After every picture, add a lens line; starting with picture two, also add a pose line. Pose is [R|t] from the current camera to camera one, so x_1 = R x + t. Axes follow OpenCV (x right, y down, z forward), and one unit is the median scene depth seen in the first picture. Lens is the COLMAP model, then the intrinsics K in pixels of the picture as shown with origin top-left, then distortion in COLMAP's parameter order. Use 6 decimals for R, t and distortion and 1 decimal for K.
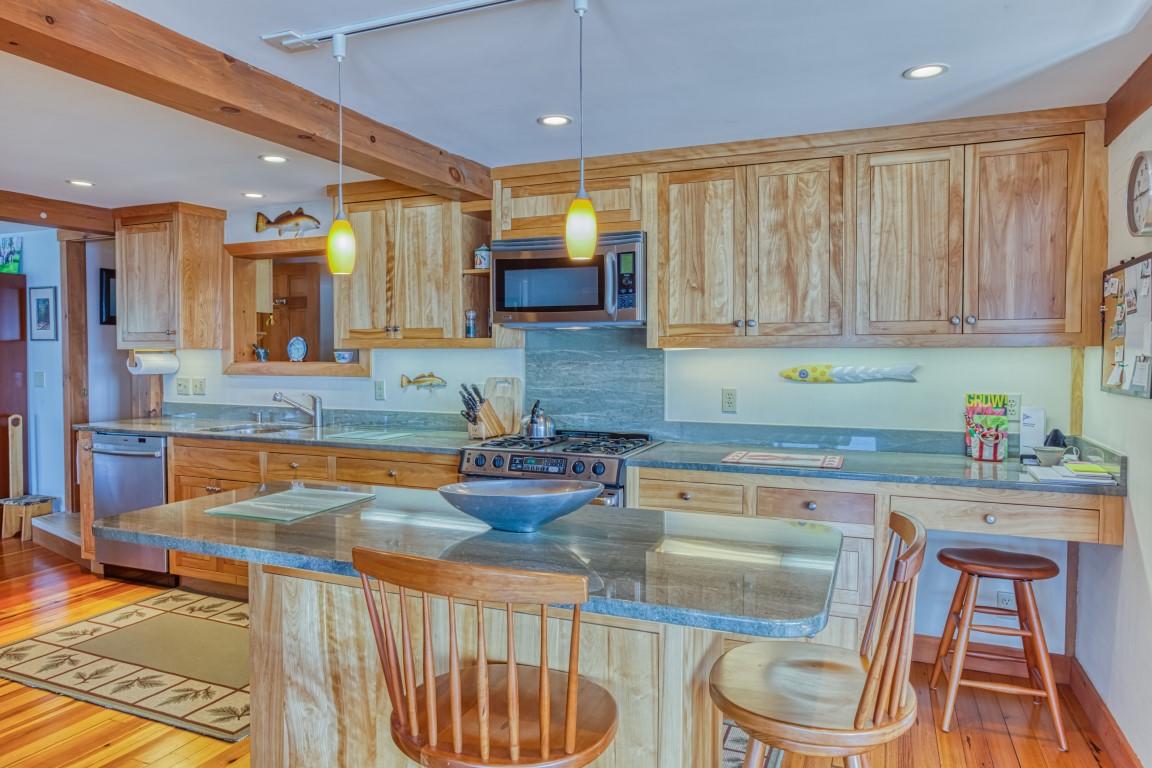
lens RADIAL K [[758.6, 0, 575.4], [0, 758.6, 376.5], [0, 0, 1]] dist [0.002784, 0.005239]
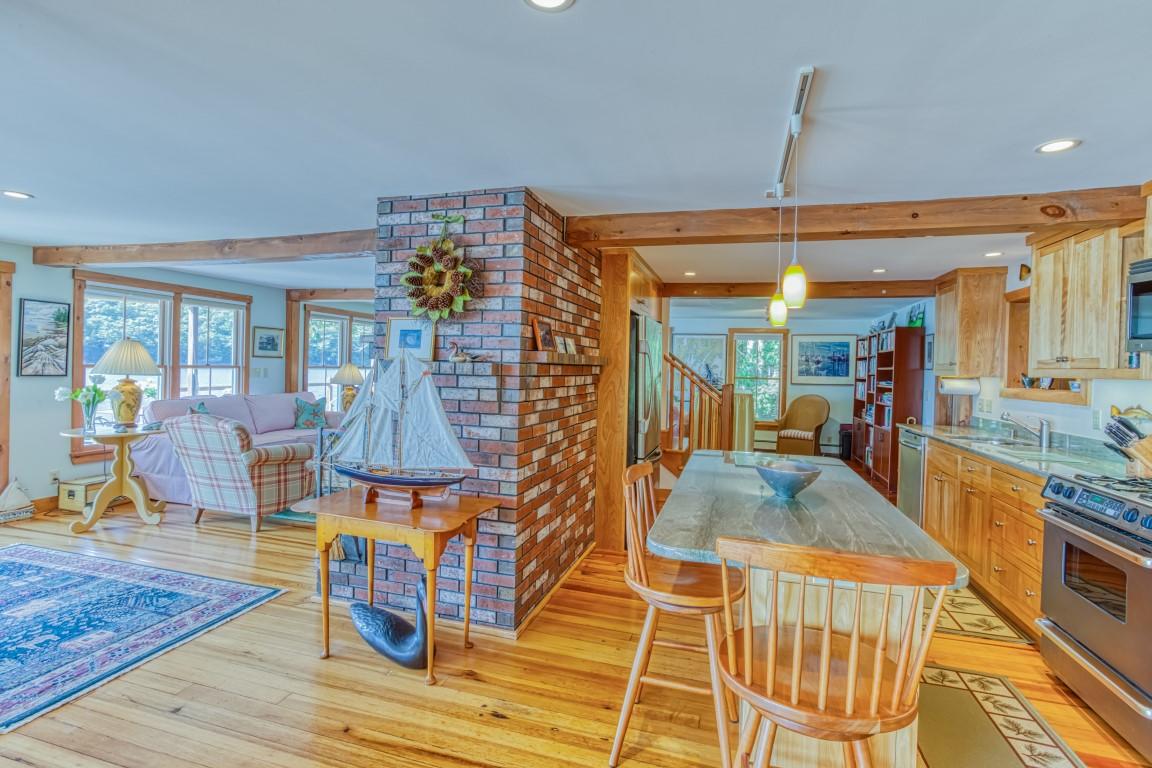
lens RADIAL K [[572.9, 0, 566.1], [0, 572.9, 373.2], [0, 0, 1]] dist [0.001329, 0.005357]
pose [[0.114866, 0.014335, -0.993278, 0.478051], [-0.060277, 0.998154, 0.007435, -0.007478], [0.991551, 0.059018, 0.115518, 0.218166]]
